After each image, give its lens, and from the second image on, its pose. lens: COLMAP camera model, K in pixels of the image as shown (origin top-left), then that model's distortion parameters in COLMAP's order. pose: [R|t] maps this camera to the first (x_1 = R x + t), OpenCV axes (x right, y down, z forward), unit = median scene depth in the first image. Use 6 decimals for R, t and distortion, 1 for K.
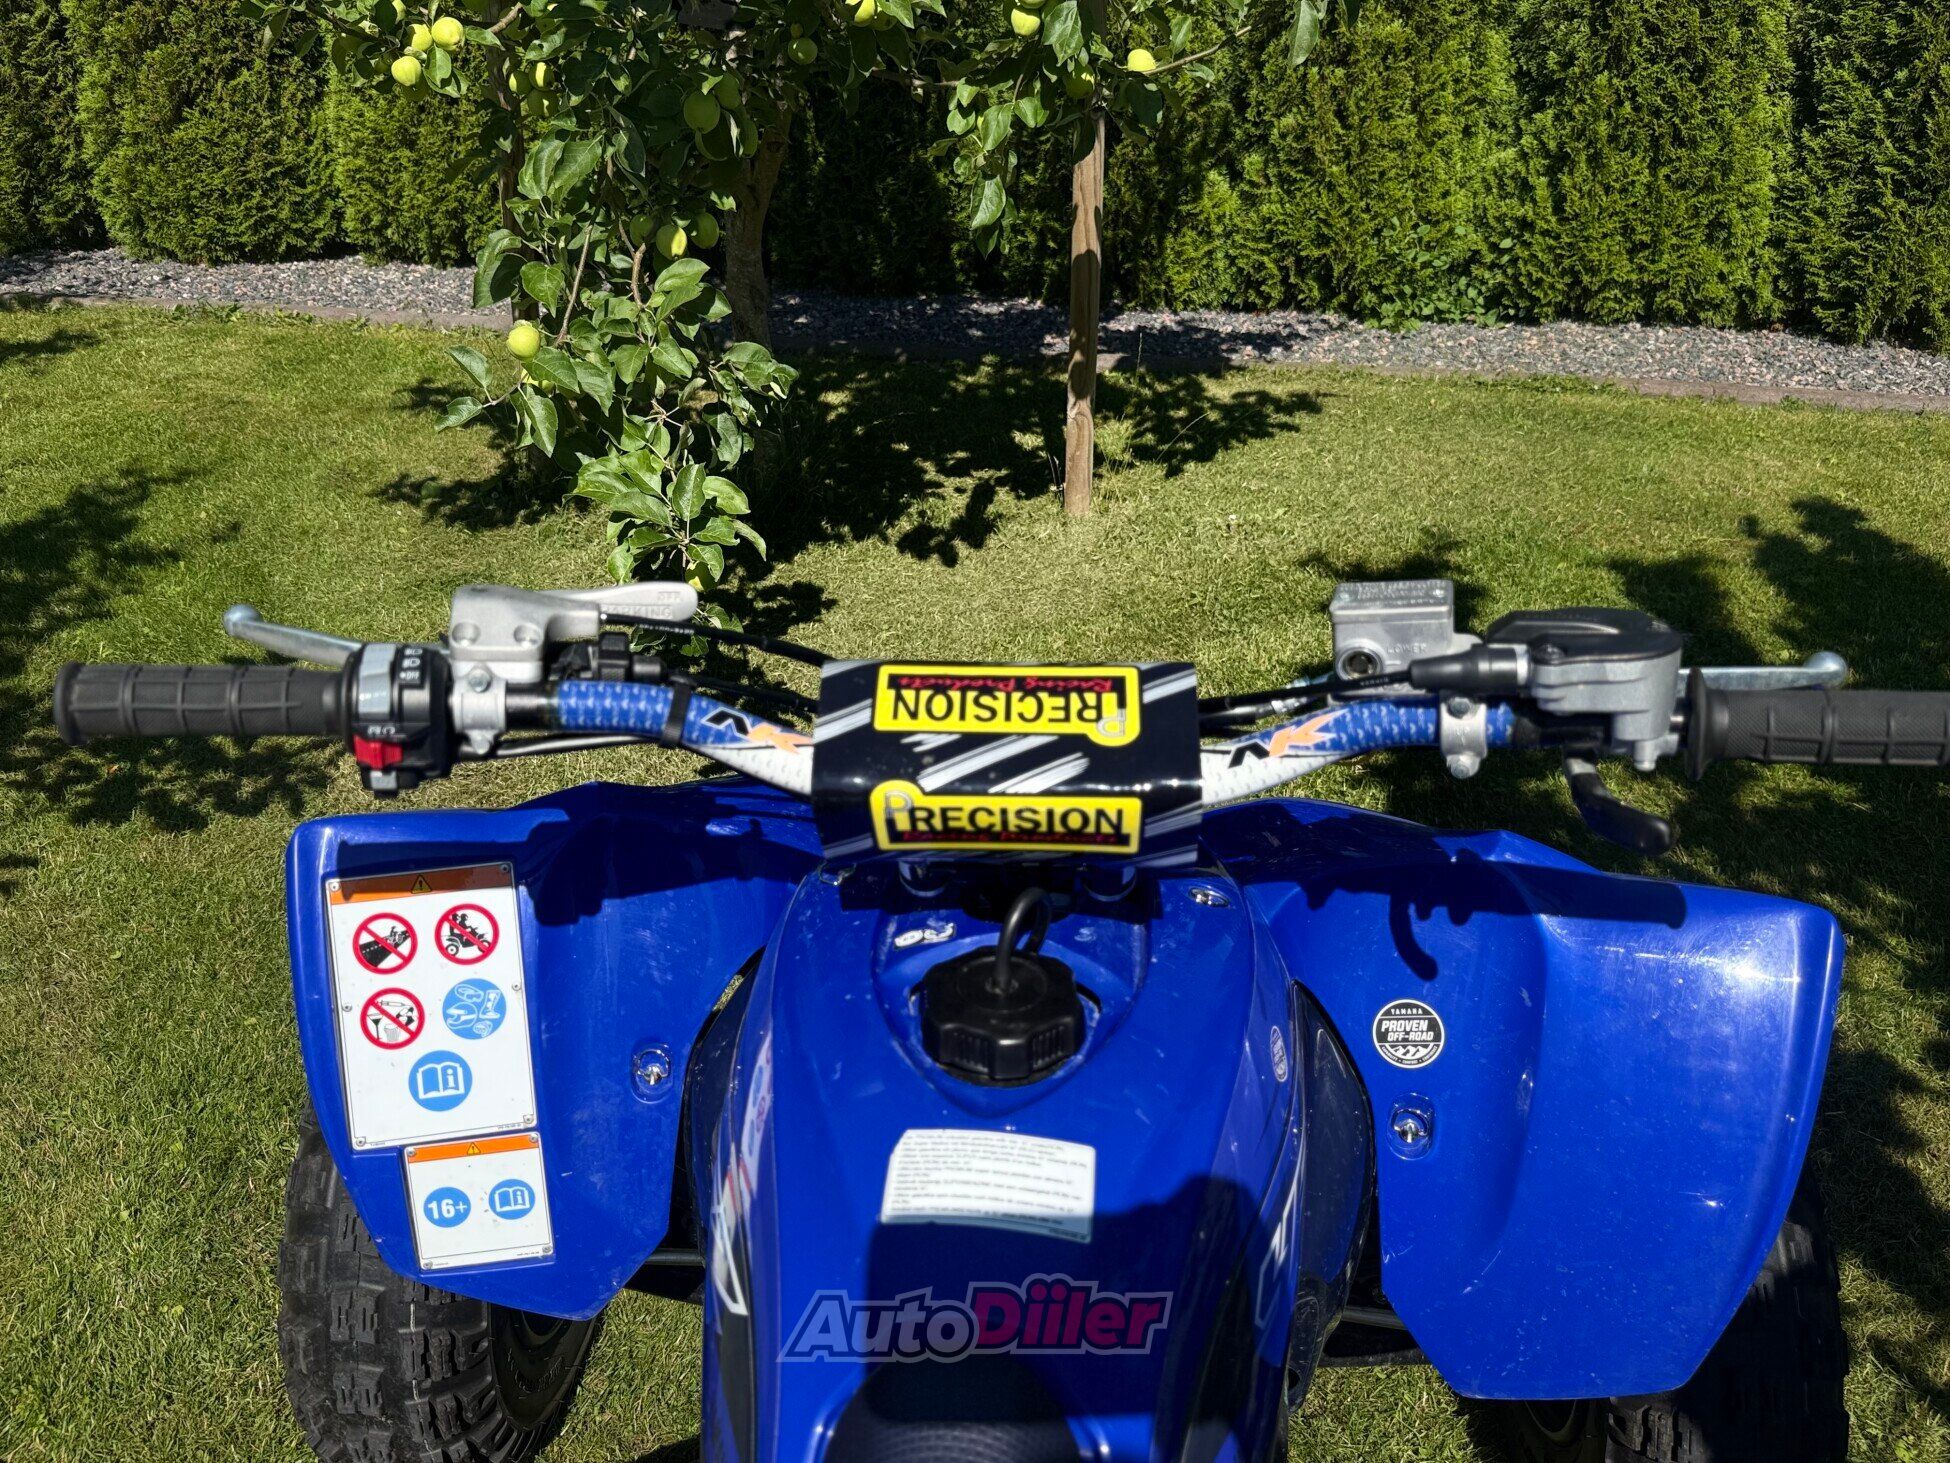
lens RADIAL K [[1495.6, 0, 961.7], [0, 1495.6, 742.1], [0, 0, 1]] dist [-0.003551, -0.007958]
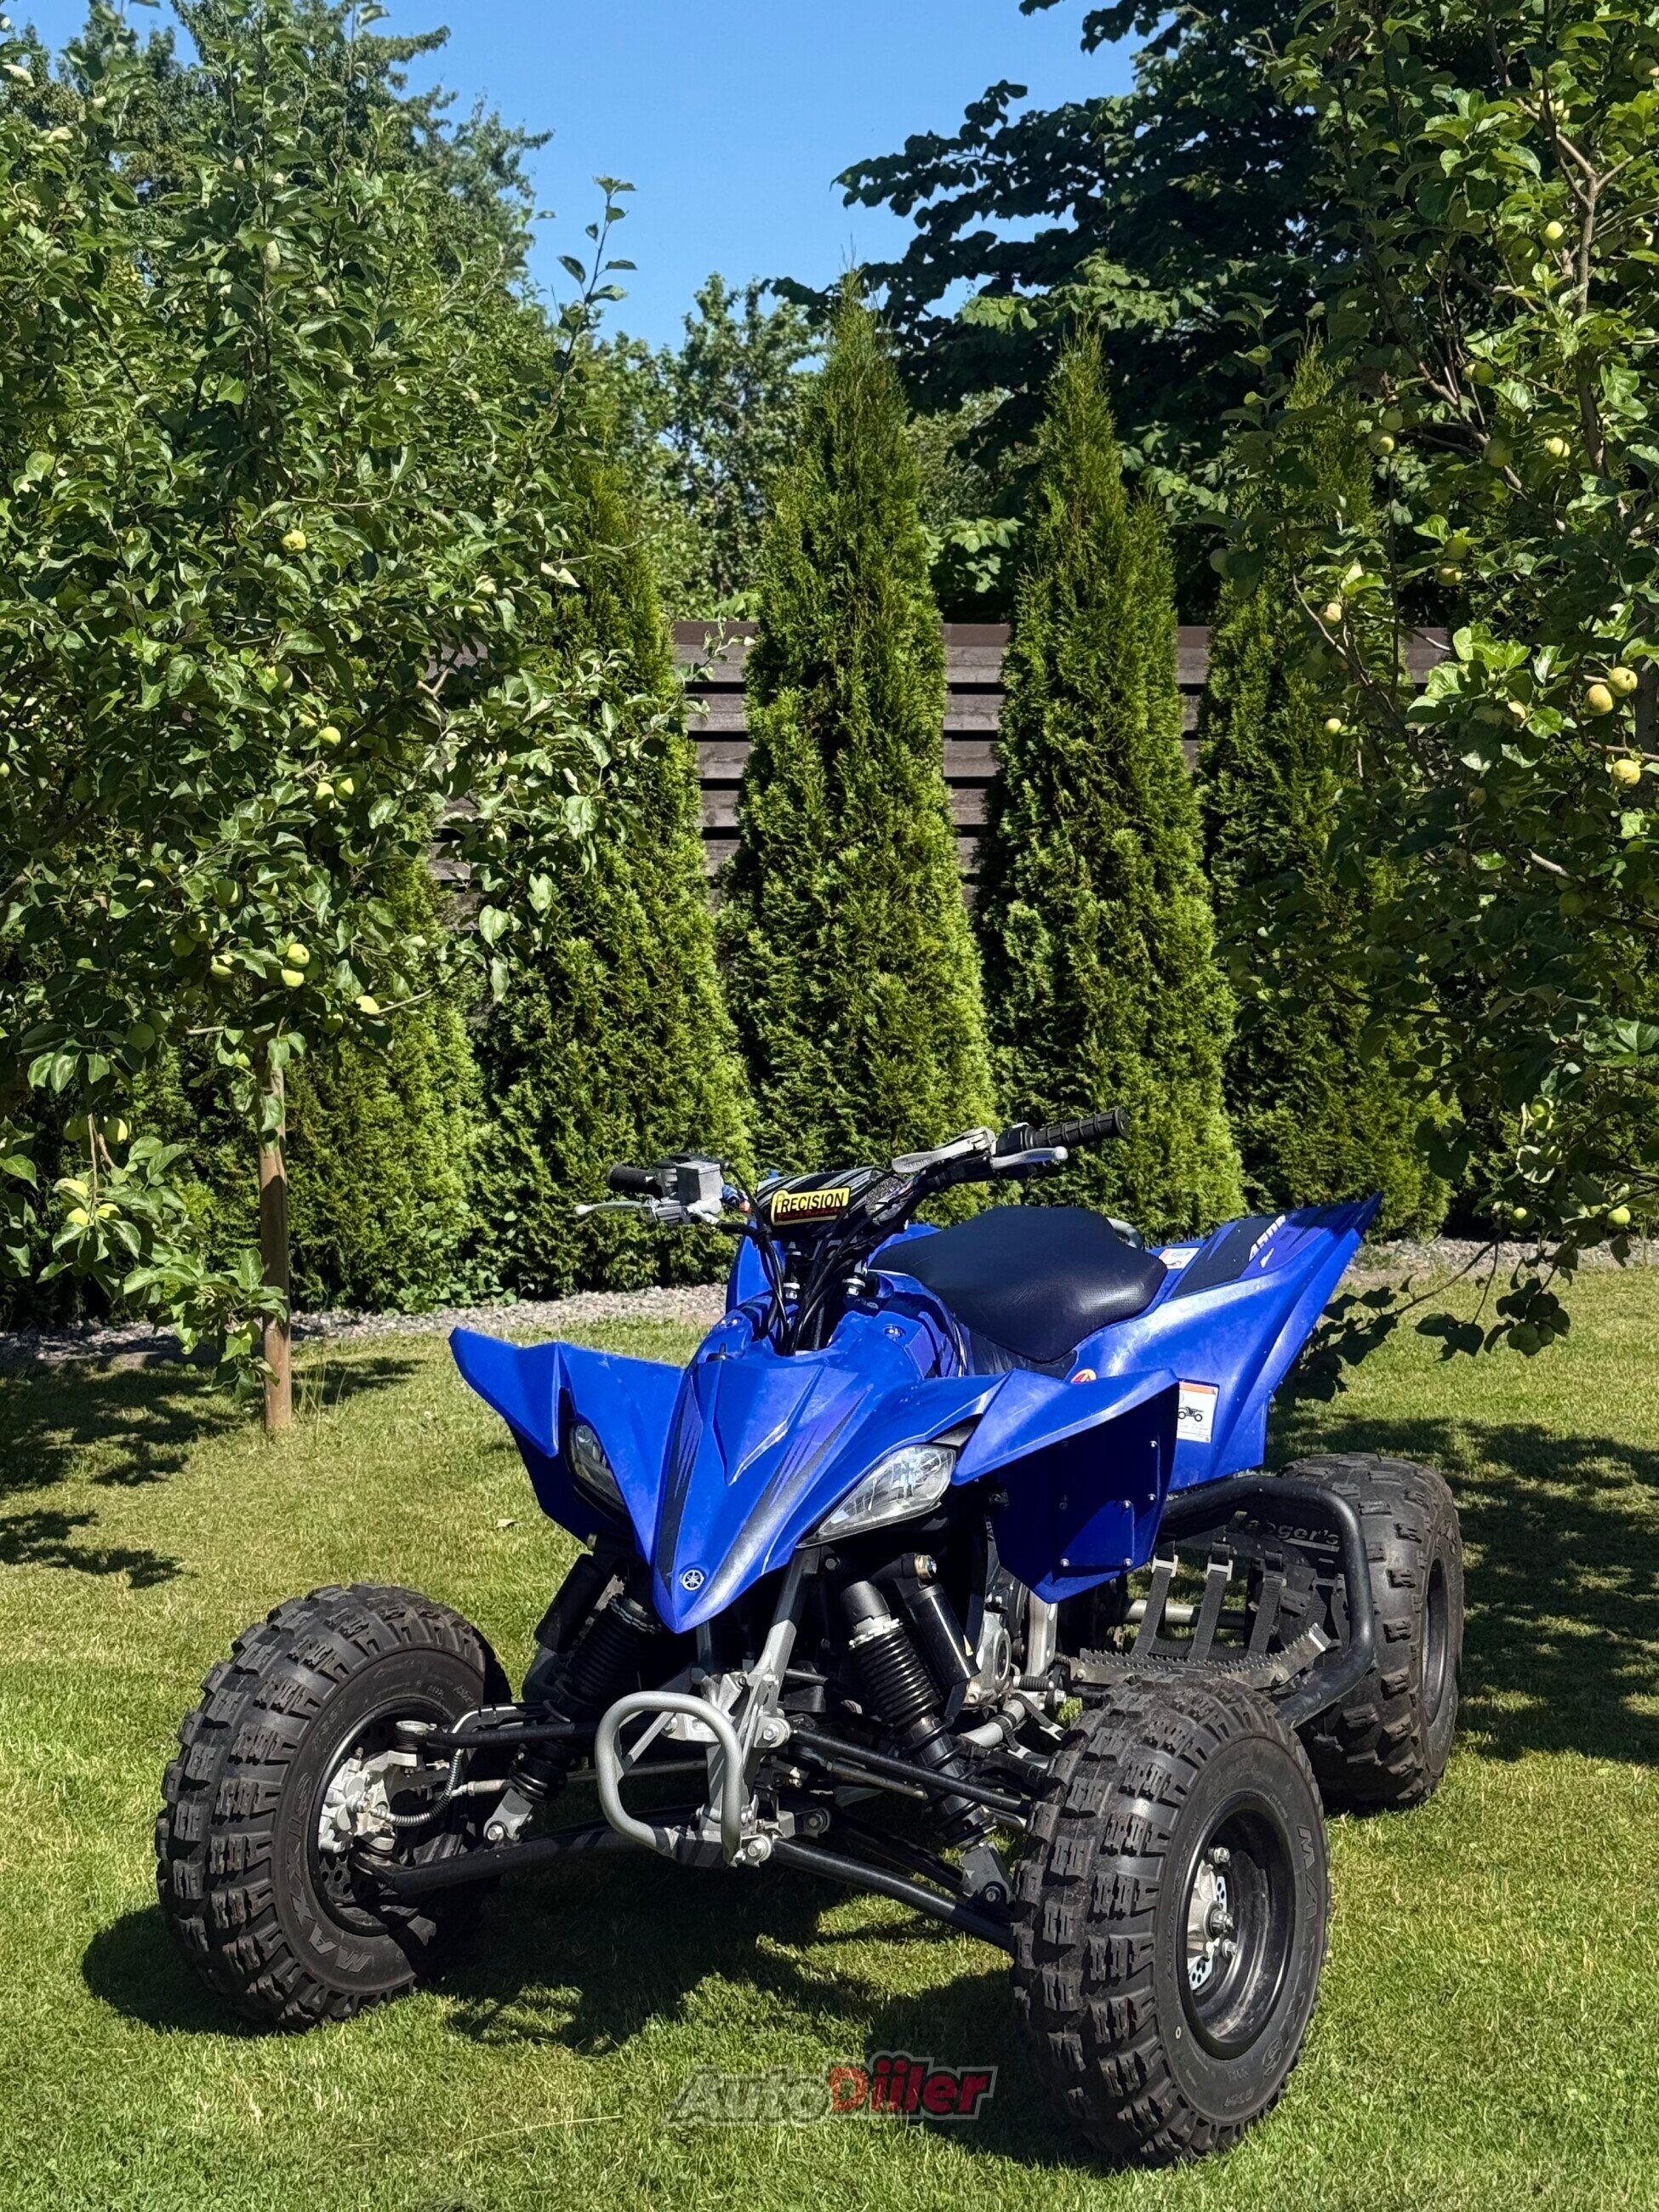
lens RADIAL K [[3440.5, 0, 832.4], [0, 3440.5, 1117.5], [0, 0, 1]] dist [0.150497, 0.223048]
pose [[0.841855, -0.051013, 0.537287, -0.620794], [0.279069, 0.893251, -0.352453, 0.425154], [-0.461952, 0.446654, 0.766225, -0.761413]]
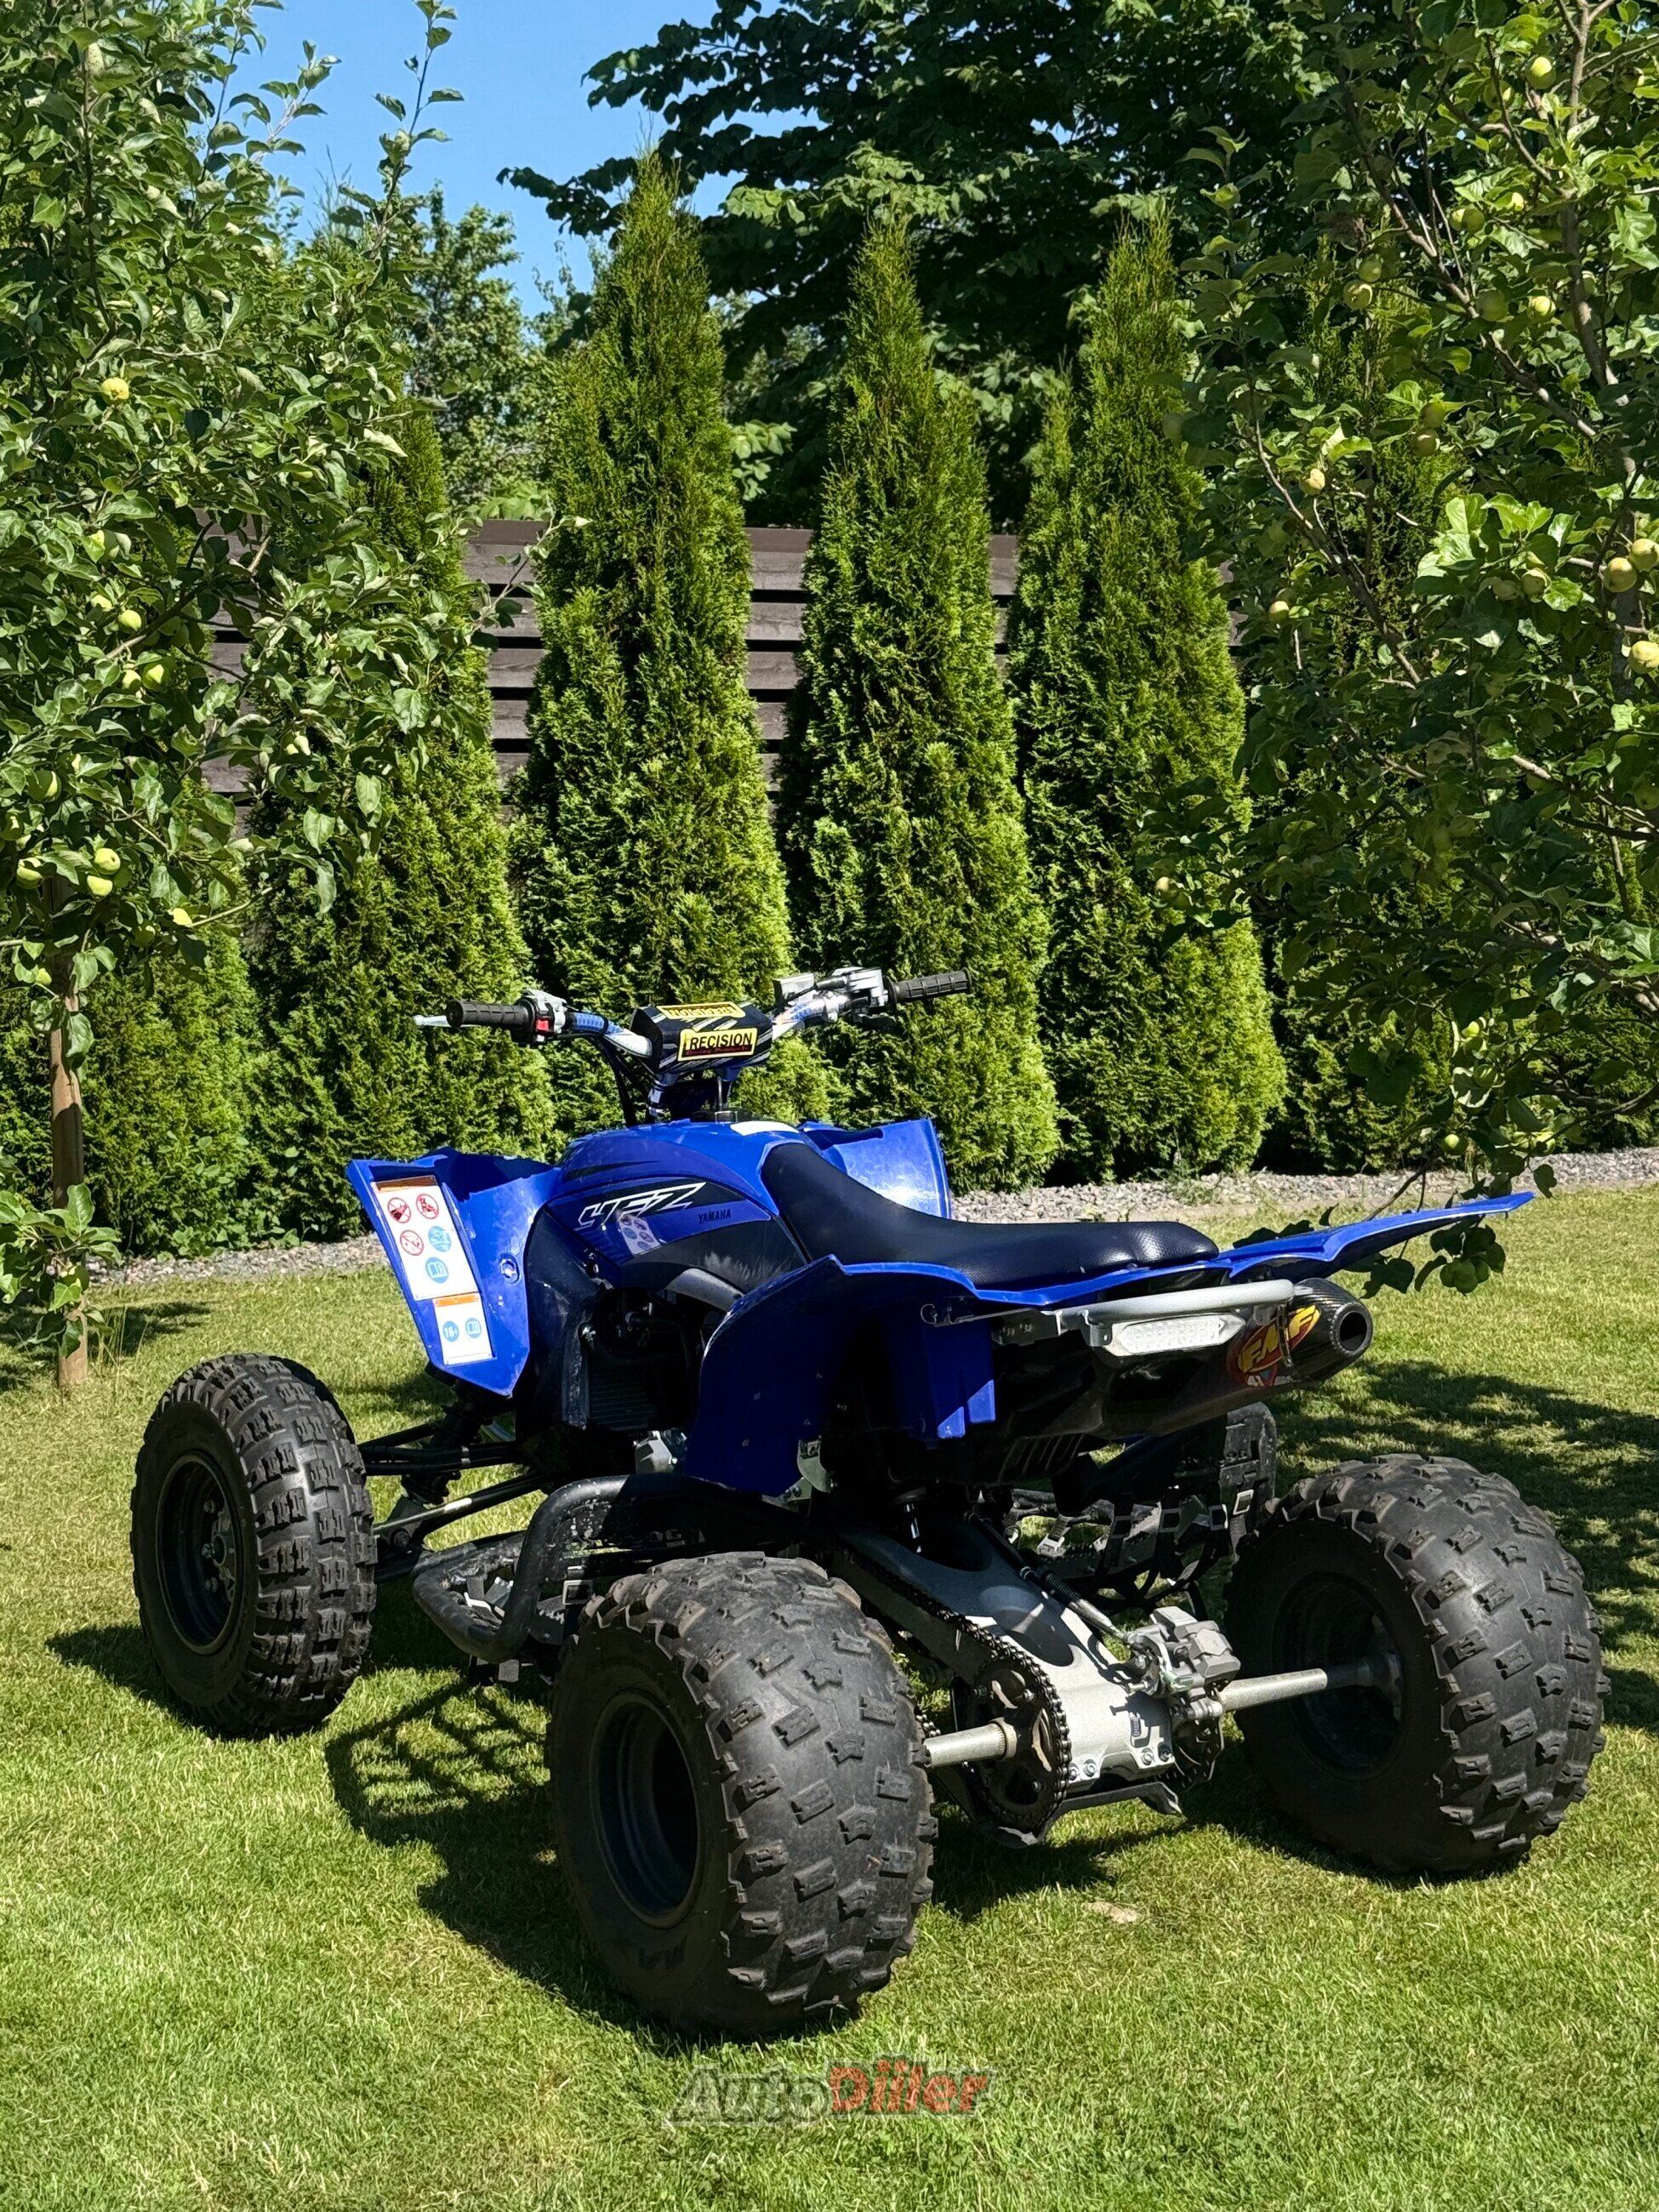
lens RADIAL K [[3465.4, 0, 826.8], [0, 3465.4, 1115.1], [0, 0, 1]] dist [0.165511, -0.028943]
pose [[0.786601, -0.061972, 0.614344, -0.632969], [0.312394, 0.898160, -0.309385, 0.367913], [-0.532606, 0.435280, 0.725853, -0.632055]]
